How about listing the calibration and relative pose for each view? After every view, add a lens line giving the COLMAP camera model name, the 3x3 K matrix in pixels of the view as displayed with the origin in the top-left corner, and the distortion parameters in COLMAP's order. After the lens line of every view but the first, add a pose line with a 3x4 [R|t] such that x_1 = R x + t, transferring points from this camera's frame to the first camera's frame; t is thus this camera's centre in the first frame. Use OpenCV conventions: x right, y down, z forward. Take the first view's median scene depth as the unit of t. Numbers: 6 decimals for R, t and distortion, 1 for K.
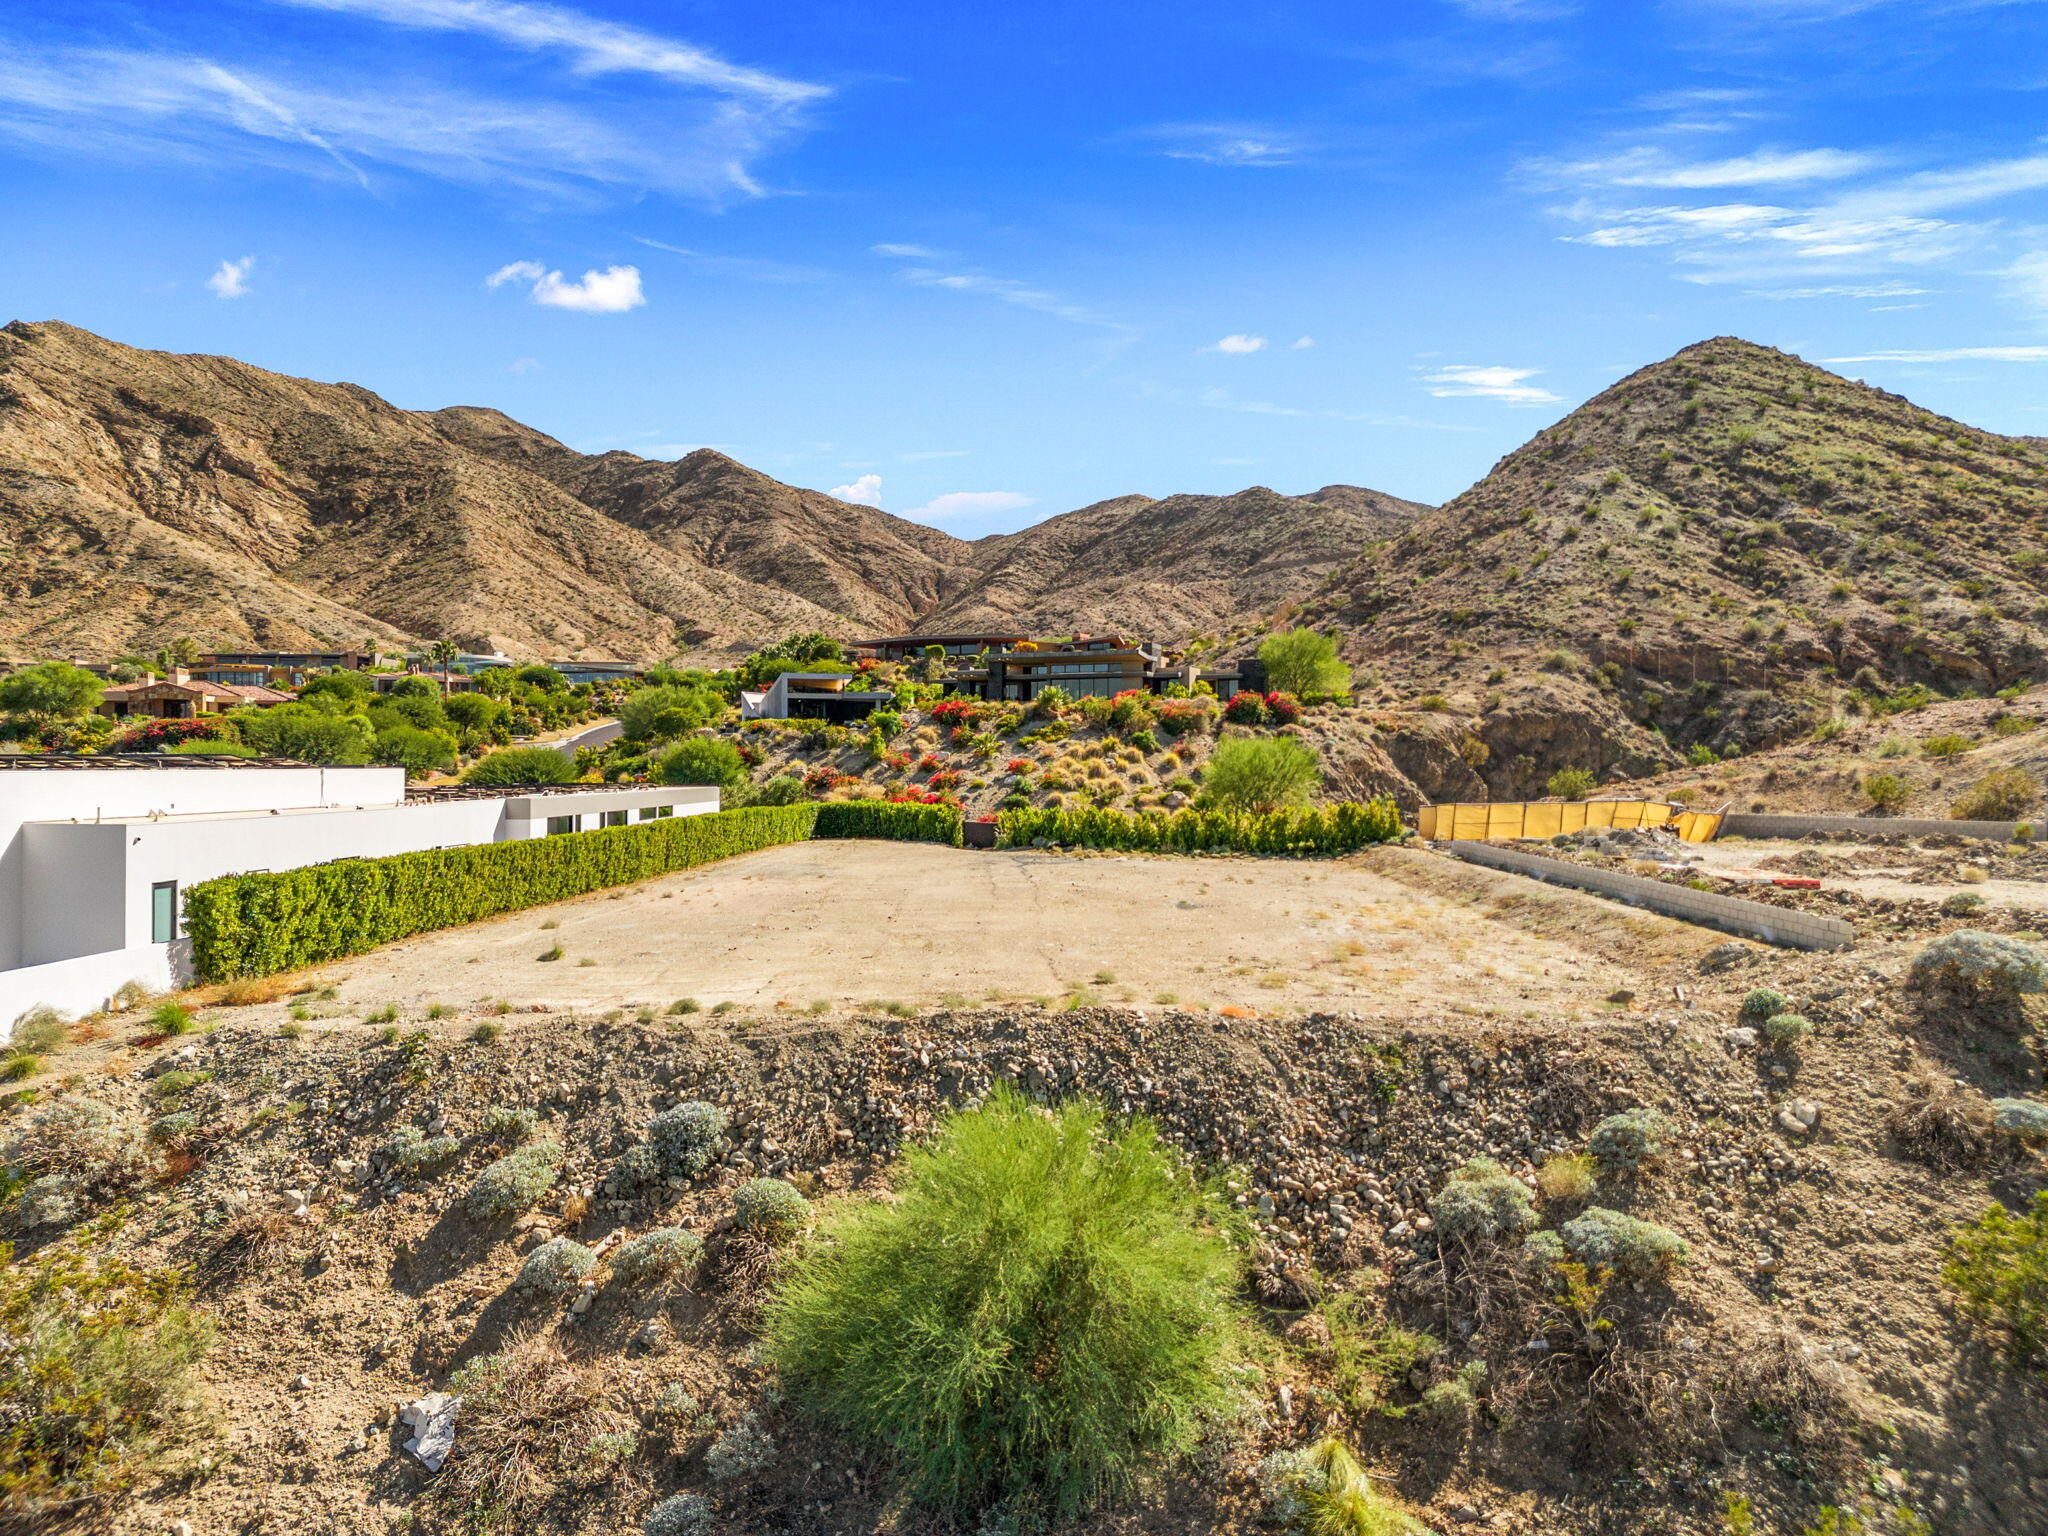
lens RADIAL K [[1428.8, 0, 1030.7], [0, 1428.8, 763.2], [0, 0, 1]] dist [0.070681, -0.069245]
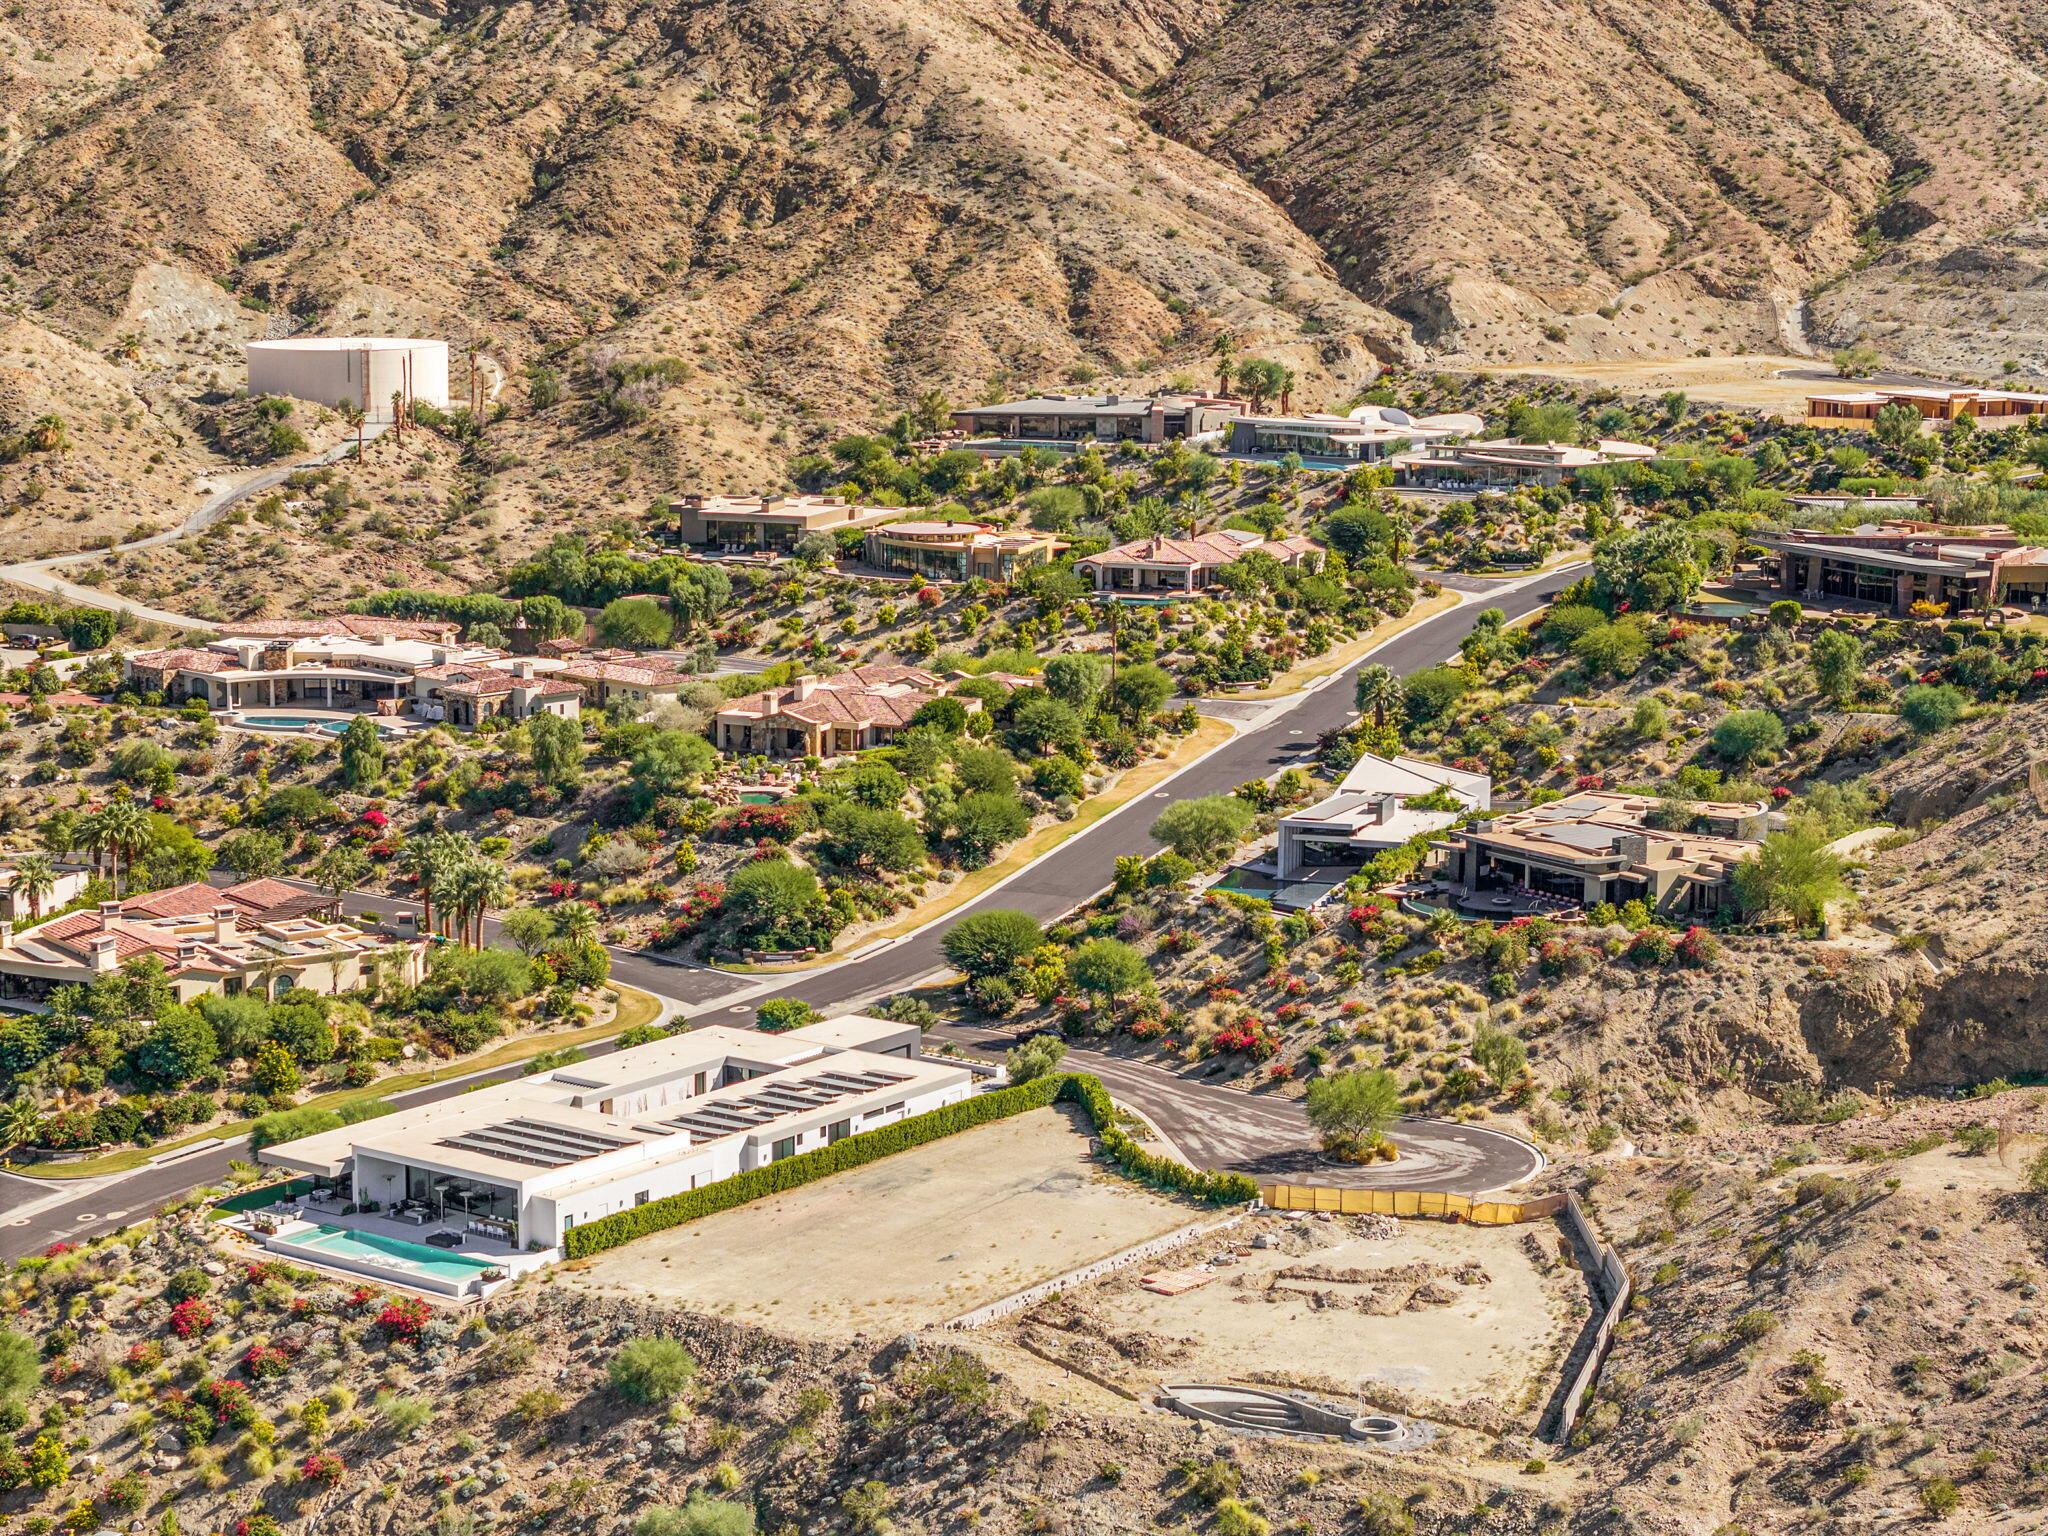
lens RADIAL K [[4105.0, 0, 1024.0], [0, 4105.0, 768.0], [0, 0, 1]] dist [-0.269679, 1.507388]
pose [[0.838831, 0.094343, -0.536154, 0.776894], [-0.007119, 0.986686, 0.162482, -0.369596], [0.544345, -0.132478, 0.828335, -0.899831]]
